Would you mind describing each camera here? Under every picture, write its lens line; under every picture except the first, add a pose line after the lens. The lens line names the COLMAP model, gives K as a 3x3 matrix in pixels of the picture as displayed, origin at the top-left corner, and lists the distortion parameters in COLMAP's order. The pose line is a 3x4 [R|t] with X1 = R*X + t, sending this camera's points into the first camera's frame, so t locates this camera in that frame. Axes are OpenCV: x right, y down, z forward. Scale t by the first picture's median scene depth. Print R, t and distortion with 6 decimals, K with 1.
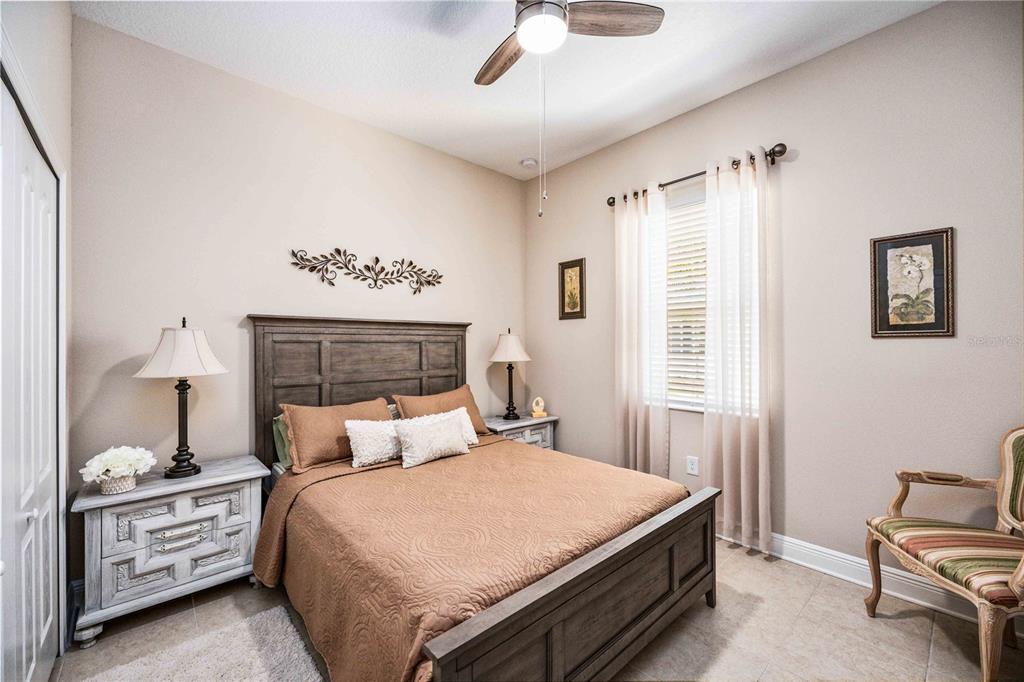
lens RADIAL K [[408.8, 0, 513.1], [0, 408.8, 343.5], [0, 0, 1]] dist [-0.002865, -0.000302]
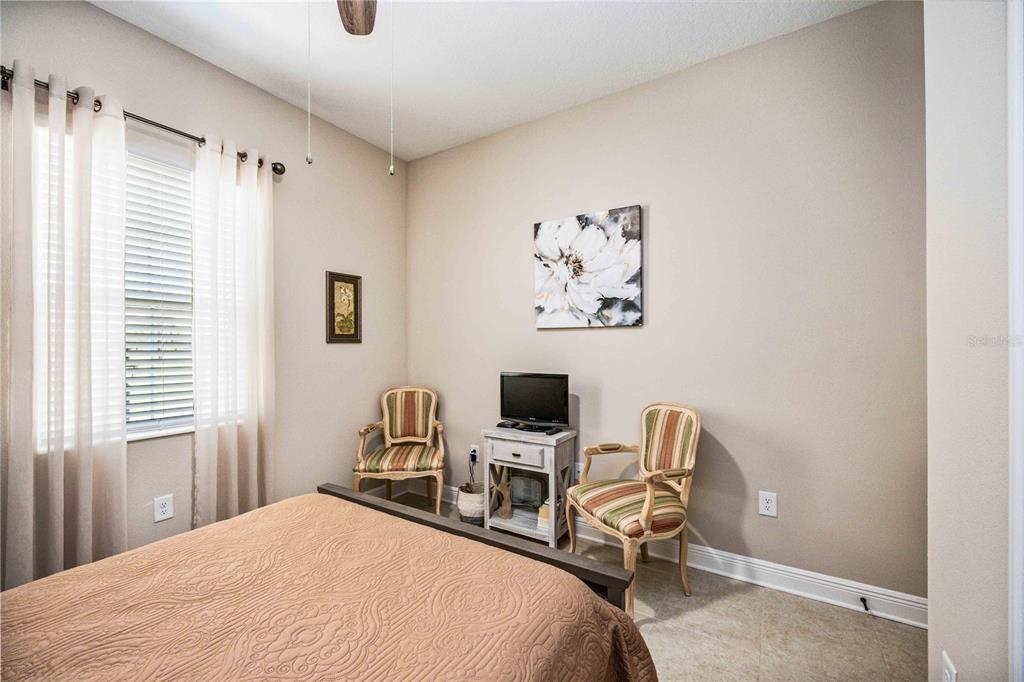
lens RADIAL K [[408.8, 0, 513.8], [0, 408.8, 344.1], [0, 0, 1]] dist [-0.002865, -0.000302]
pose [[-0.263940, 0.006472, 0.964518, -0.630326], [-0.000375, 0.999977, -0.006813, -0.001056], [-0.964539, -0.002160, -0.263931, 0.778058]]
